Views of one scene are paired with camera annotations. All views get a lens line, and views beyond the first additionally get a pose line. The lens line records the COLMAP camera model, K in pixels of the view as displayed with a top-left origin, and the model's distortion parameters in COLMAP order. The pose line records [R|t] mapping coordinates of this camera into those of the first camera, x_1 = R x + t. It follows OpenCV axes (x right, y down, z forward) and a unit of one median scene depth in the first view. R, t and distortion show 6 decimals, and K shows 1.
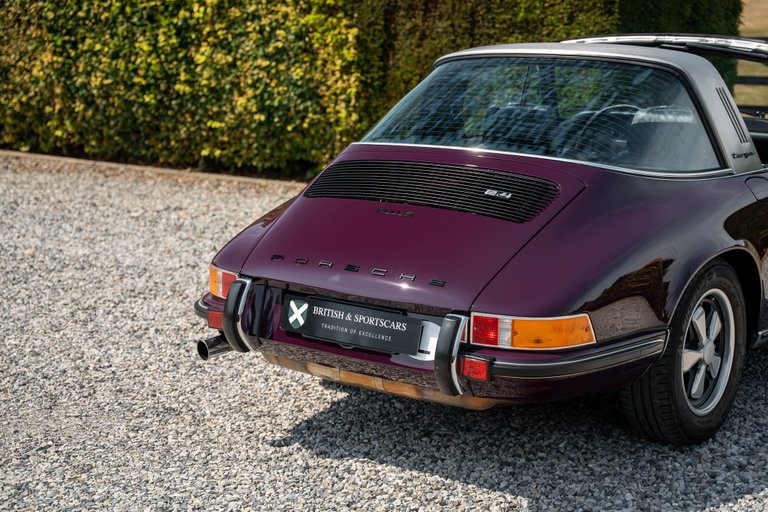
lens RADIAL K [[1395.7, 0, 386.2], [0, 1395.7, 290.0], [0, 0, 1]] dist [0.219048, 0.000000]
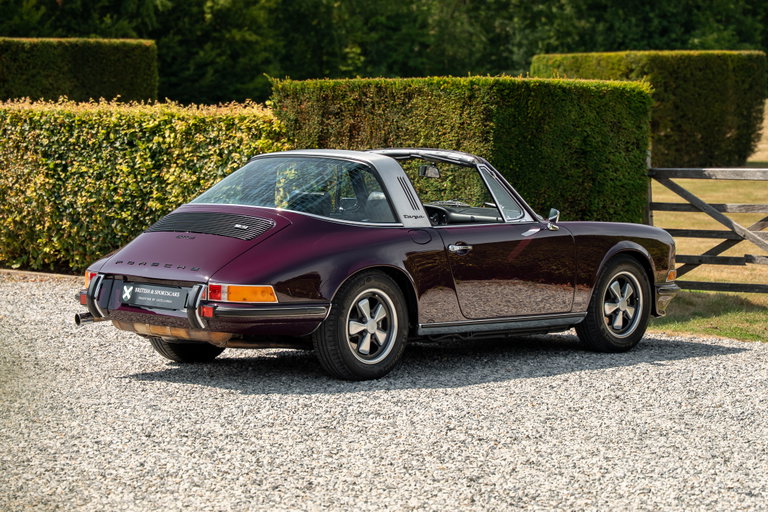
lens RADIAL K [[2288.6, 0, 413.7], [0, 2288.6, 269.0], [0, 0, 1]] dist [0.237738, 0.000000]
pose [[0.994697, 0.019154, -0.101051, 0.259445], [-0.033987, 0.988526, -0.147180, 0.177242], [0.097072, 0.149834, 0.983934, -0.800328]]
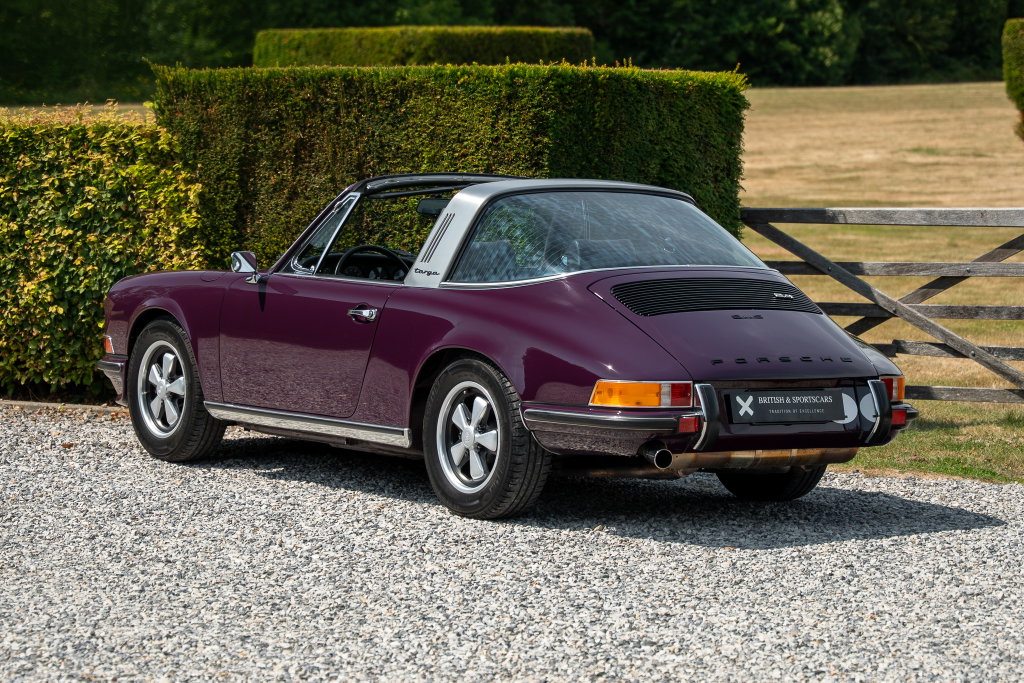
lens RADIAL K [[3217.8, 0, 532.9], [0, 3217.8, 350.2], [0, 0, 1]] dist [0.213407, 0.000000]
pose [[0.996774, 0.005826, 0.080044, 0.016131], [0.005811, 0.989504, -0.144391, 0.131587], [-0.080045, 0.144390, 0.986278, -0.599874]]
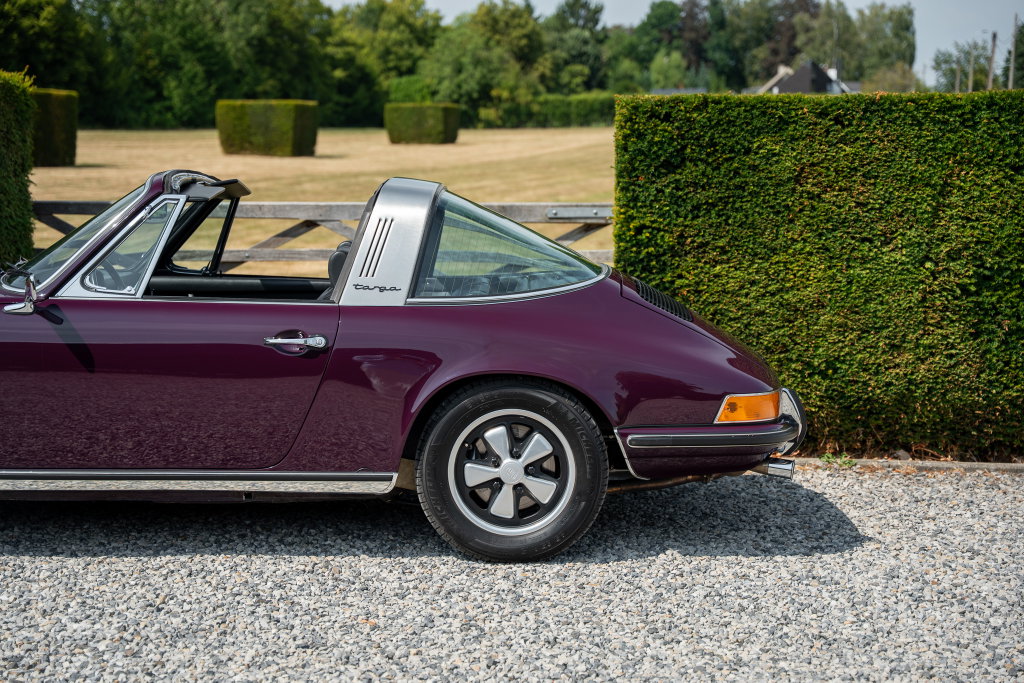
lens RADIAL K [[1632.6, 0, 508.7], [0, 1632.6, 346.1], [0, 0, 1]] dist [0.179971, 0.000000]
pose [[0.826306, -0.041921, 0.561659, -0.051994], [0.100447, 0.992208, -0.073720, -0.004697], [-0.554192, 0.117332, 0.824078, 0.118295]]
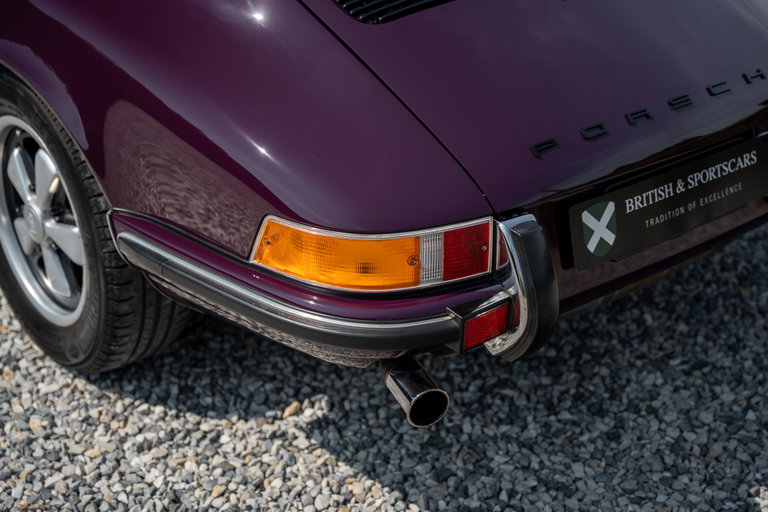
lens RADIAL K [[1224.4, 0, 389.9], [0, 1224.4, 257.3], [0, 0, 1]] dist [0.179971, 0.000000]
pose [[0.989369, -0.071011, 0.126913, 0.127366], [0.033479, 0.960457, 0.276407, -0.070875], [-0.141522, -0.269219, 0.952624, 0.368122]]
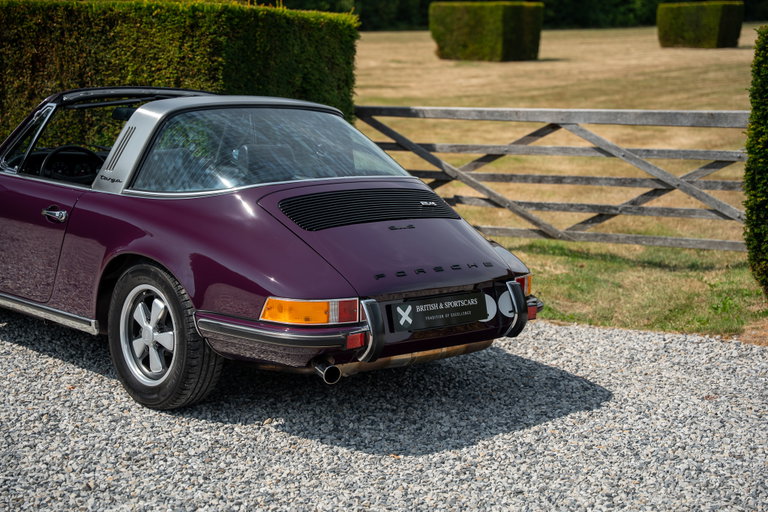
lens RADIAL K [[1269.4, 0, 390.6], [0, 1269.4, 254.9], [0, 0, 1]] dist [0.231721, 0.000000]
pose [[0.978161, -0.010449, 0.207587, 0.078276], [0.021781, 0.998390, -0.052380, -0.015598], [-0.206706, 0.055758, 0.976813, 0.067306]]
